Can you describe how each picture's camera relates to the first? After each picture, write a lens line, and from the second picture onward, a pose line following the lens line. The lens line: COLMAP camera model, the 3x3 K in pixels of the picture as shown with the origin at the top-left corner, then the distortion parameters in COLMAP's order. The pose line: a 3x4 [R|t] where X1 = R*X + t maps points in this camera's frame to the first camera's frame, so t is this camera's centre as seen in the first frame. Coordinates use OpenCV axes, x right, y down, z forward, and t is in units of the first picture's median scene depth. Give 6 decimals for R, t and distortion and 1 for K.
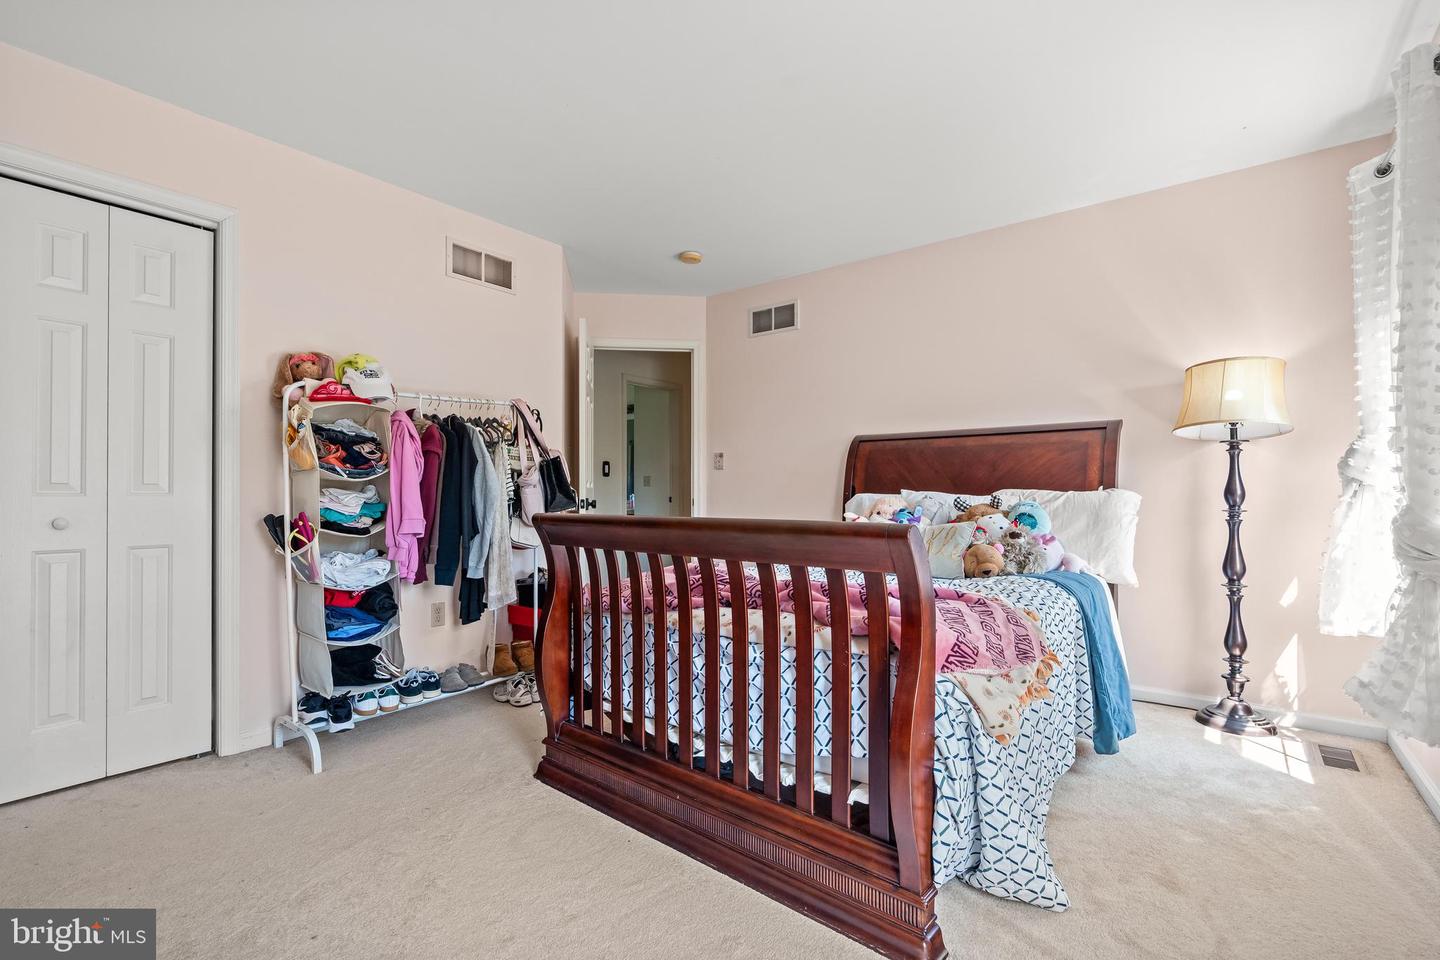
lens RADIAL K [[647.6, 0, 715.3], [0, 647.6, 485.1], [0, 0, 1]] dist [-0.009211, 0.003287]
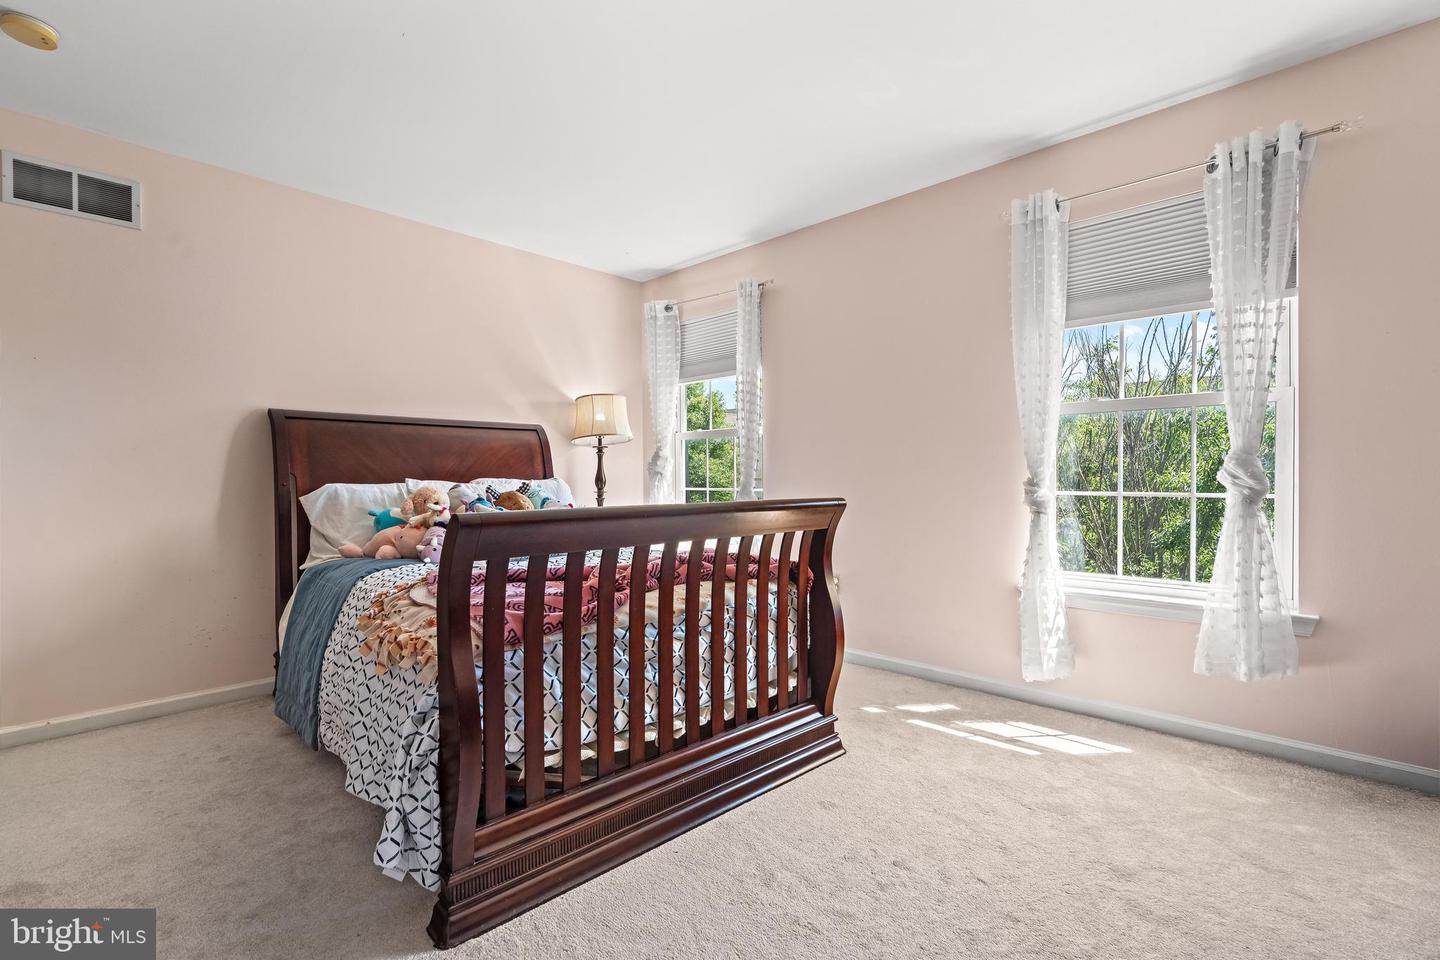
lens RADIAL K [[647.6, 0, 716.1], [0, 647.6, 480.0], [0, 0, 1]] dist [-0.009211, 0.003287]
pose [[0.098299, 0.001052, 0.995156, -0.703075], [-0.001139, 0.999999, -0.000945, 0.011564], [-0.995156, -0.001040, 0.098300, 0.572869]]
